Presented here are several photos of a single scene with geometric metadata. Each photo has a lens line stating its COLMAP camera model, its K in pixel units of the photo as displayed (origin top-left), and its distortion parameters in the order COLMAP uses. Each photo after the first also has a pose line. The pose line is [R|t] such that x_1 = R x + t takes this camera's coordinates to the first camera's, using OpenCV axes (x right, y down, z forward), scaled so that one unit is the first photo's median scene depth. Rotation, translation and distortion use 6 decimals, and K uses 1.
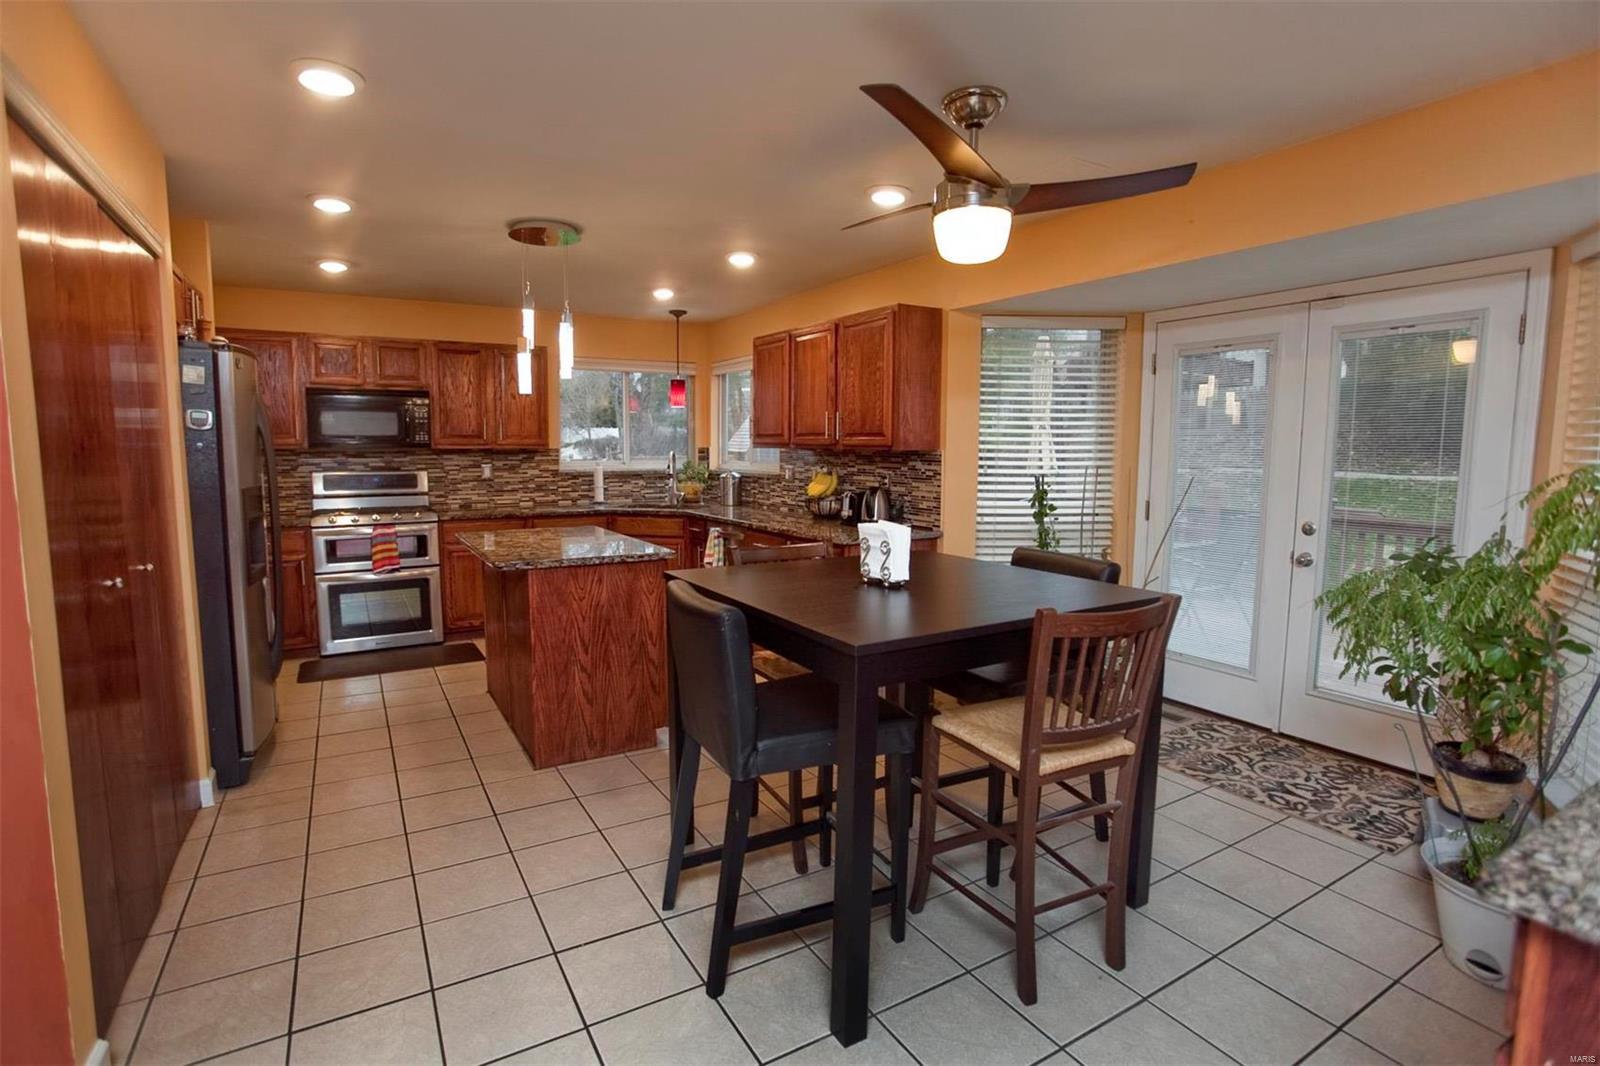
lens RADIAL K [[753.1, 0, 800.9], [0, 753.1, 518.3], [0, 0, 1]] dist [-0.050564, -0.000073]
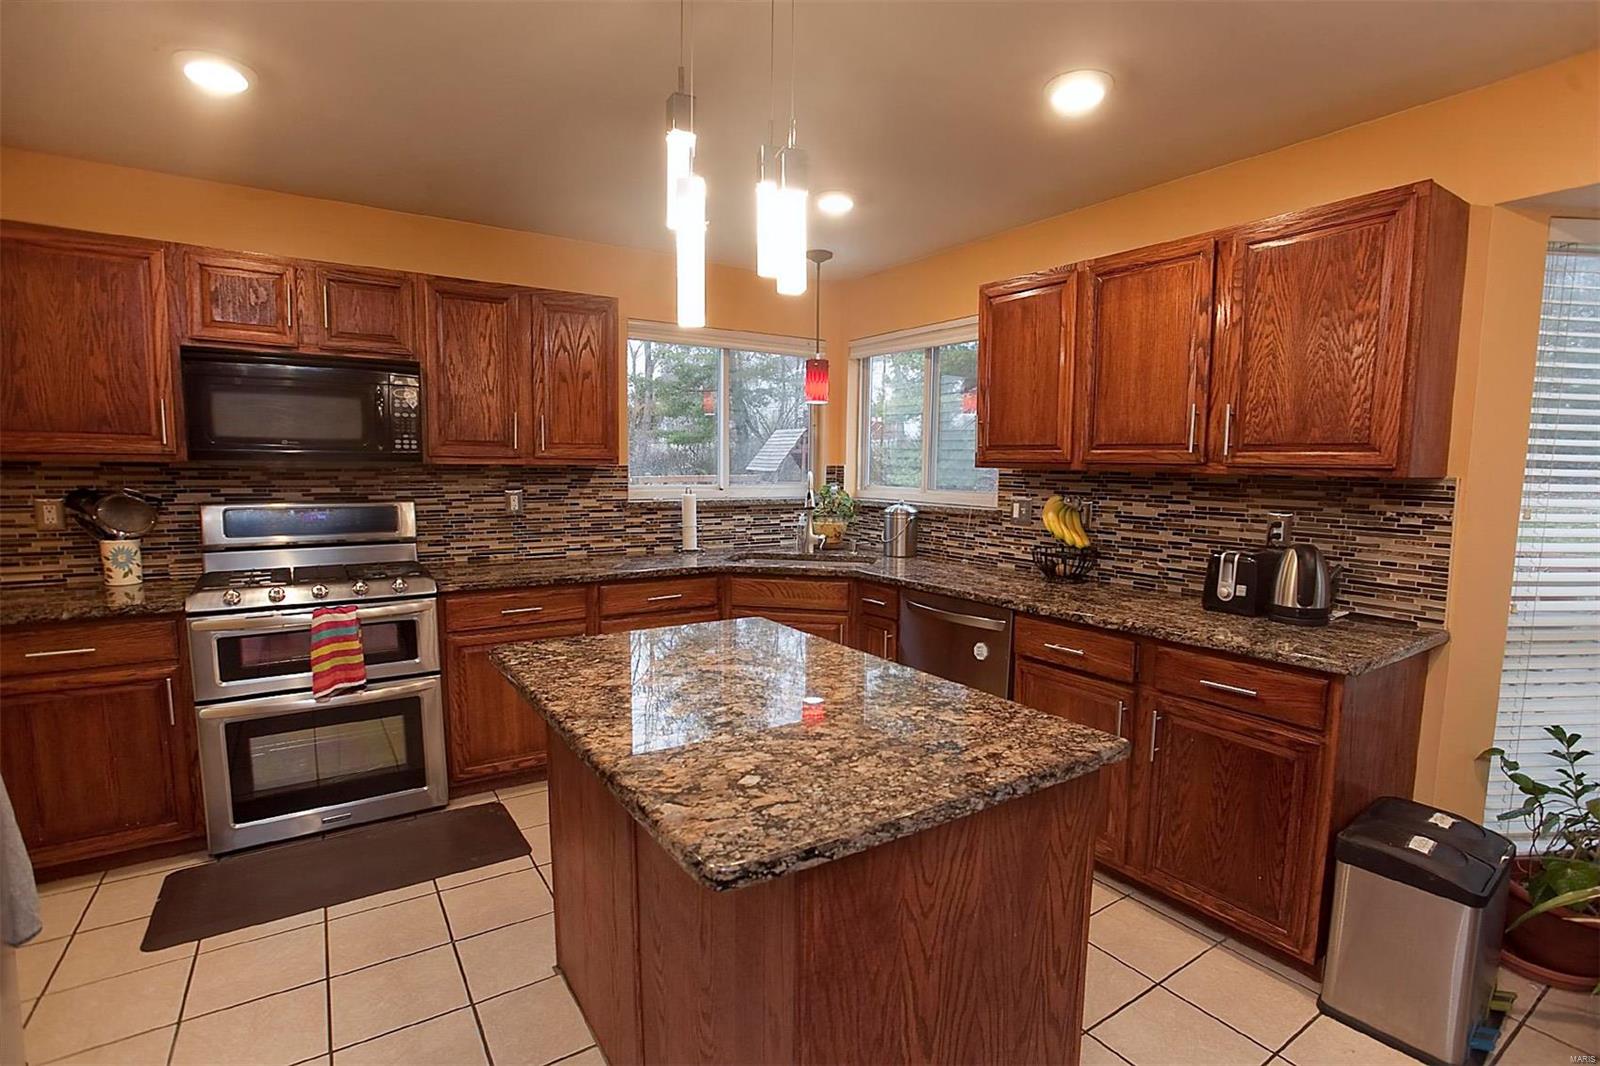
lens RADIAL K [[751.5, 0, 837.8], [0, 751.5, 540.3], [0, 0, 1]] dist [-0.041828, 0.003651]
pose [[0.997577, 0.001825, 0.069550, -0.222504], [-0.002104, 0.999990, 0.003927, -0.038624], [-0.069542, -0.004064, 0.997571, 0.415887]]
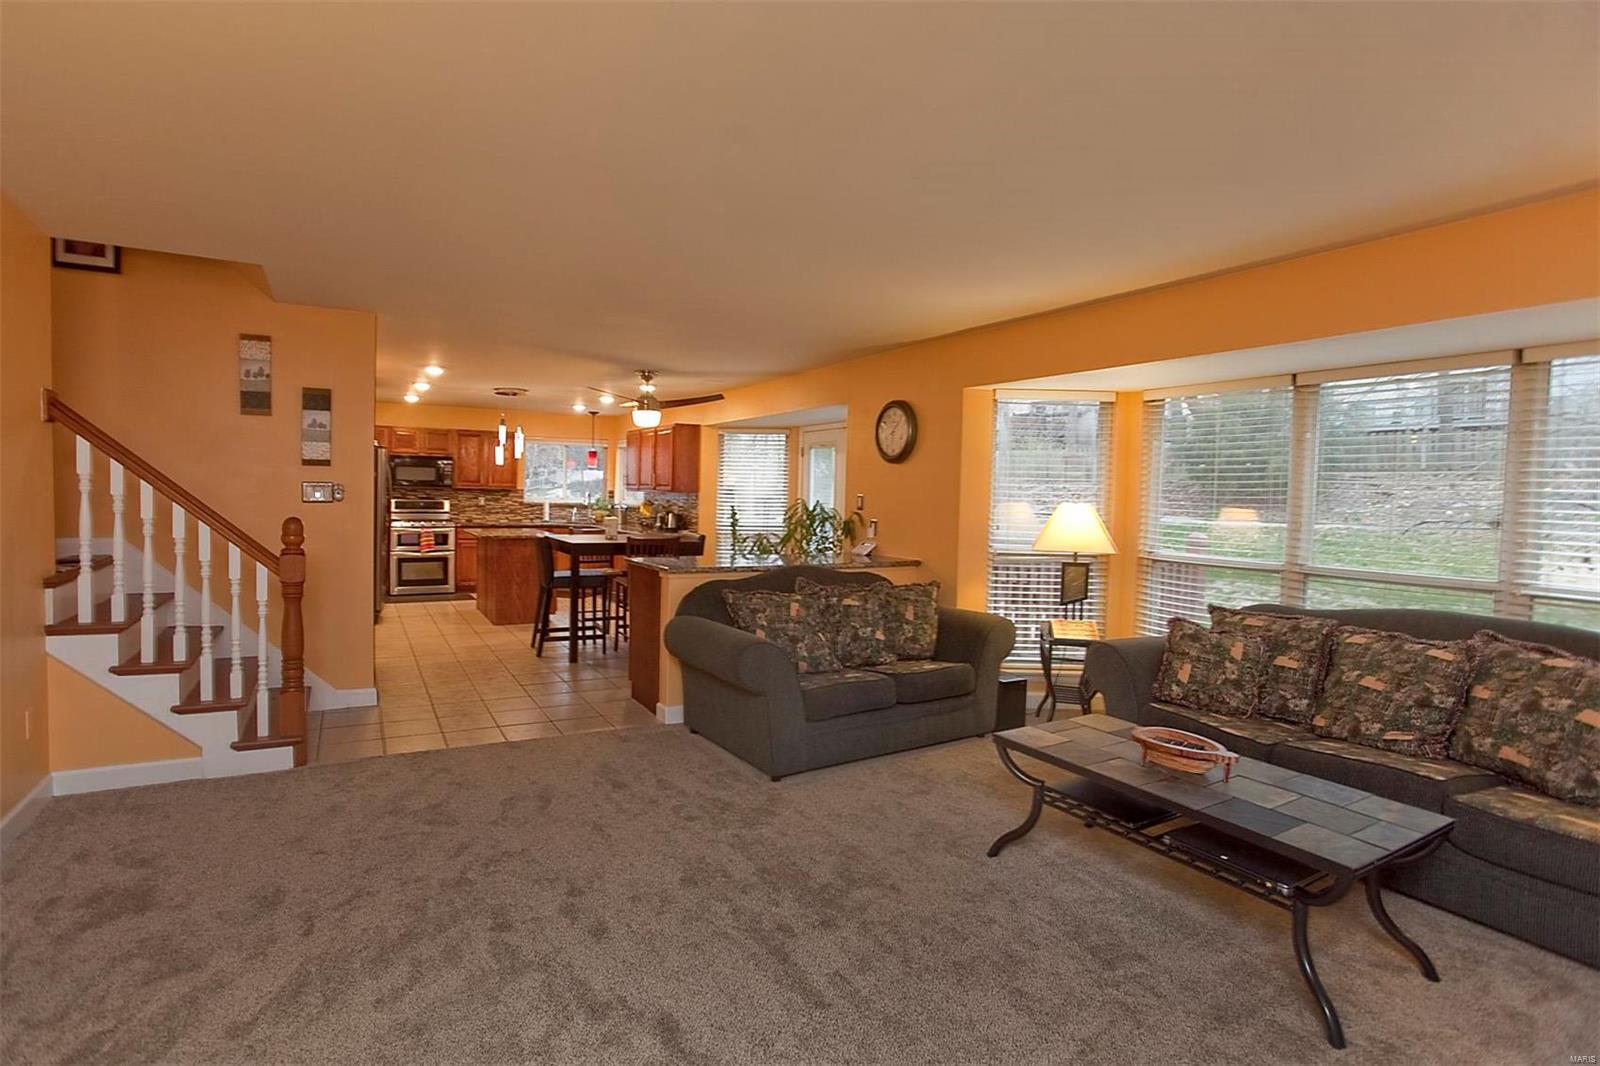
lens RADIAL K [[753.1, 0, 766.2], [0, 753.1, 516.5], [0, 0, 1]] dist [-0.050564, -0.000073]
pose [[0.999087, 0.018352, -0.038589, 0.355549], [-0.020708, 0.997888, -0.061564, 0.075336], [0.037378, 0.062307, 0.997357, -0.819007]]
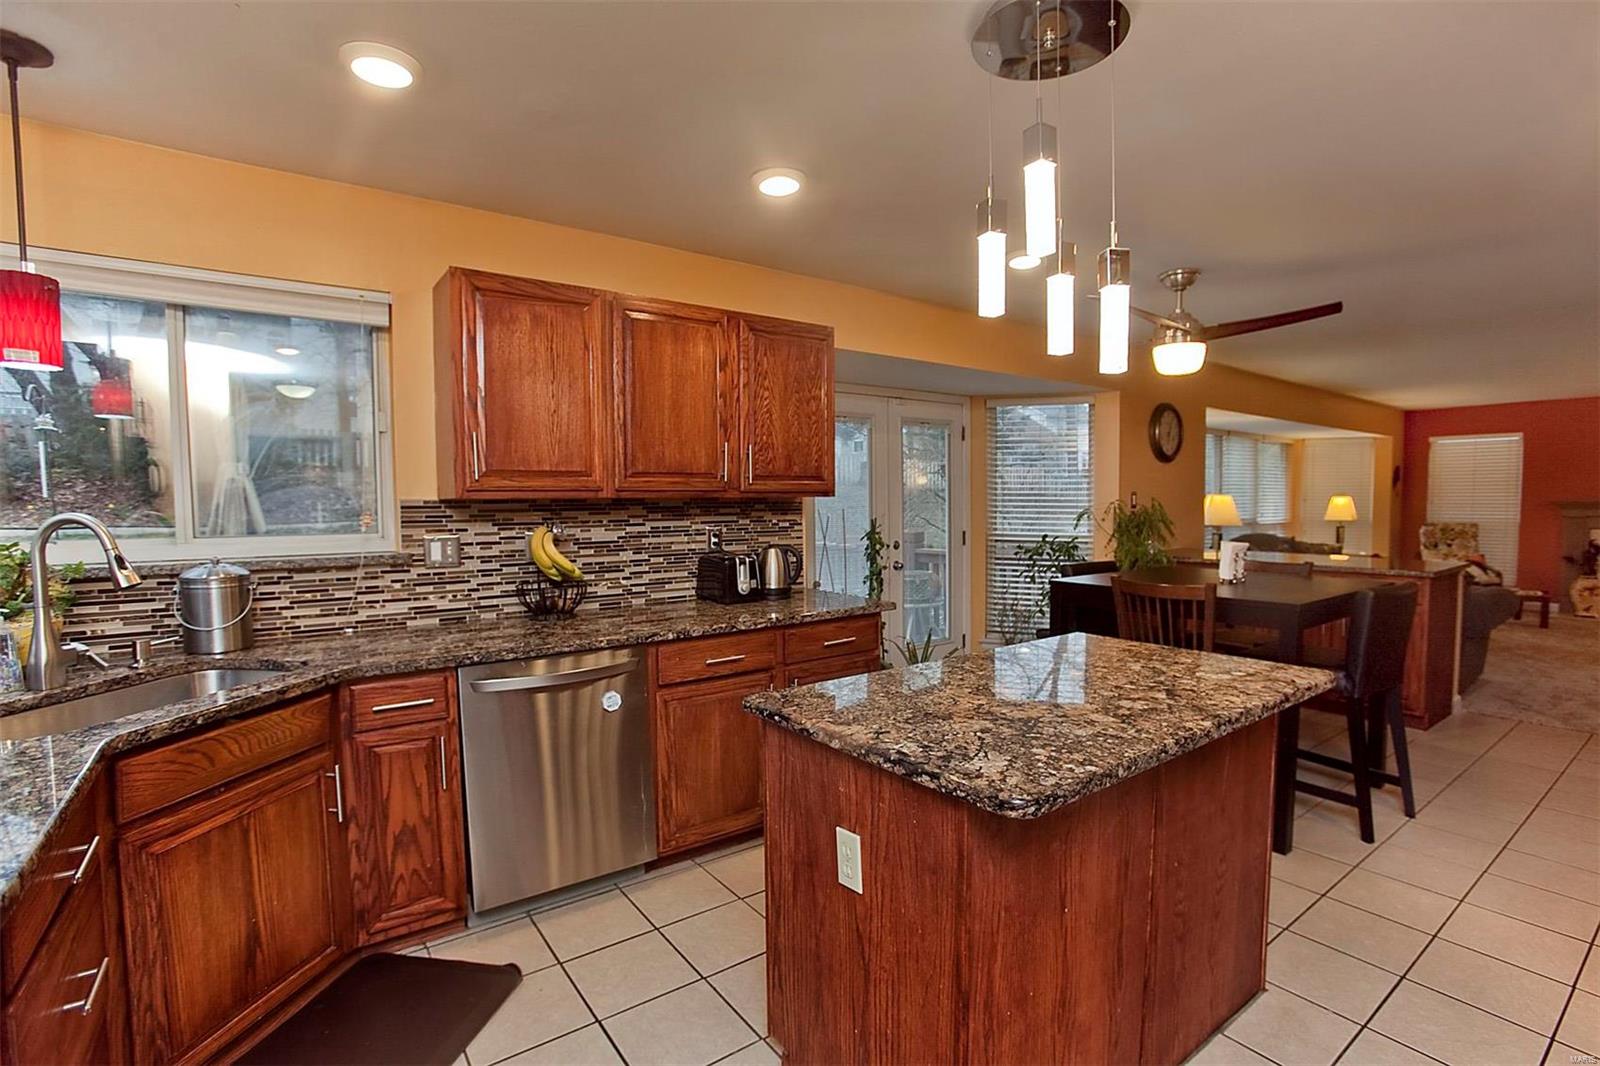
lens RADIAL K [[753.1, 0, 799.7], [0, 753.1, 547.5], [0, 0, 1]] dist [-0.050564, -0.000073]
pose [[-0.079460, -0.068364, 0.994491, -0.563767], [0.101756, 0.991878, 0.076314, -0.079416], [-0.991631, 0.107259, -0.071858, 0.853148]]
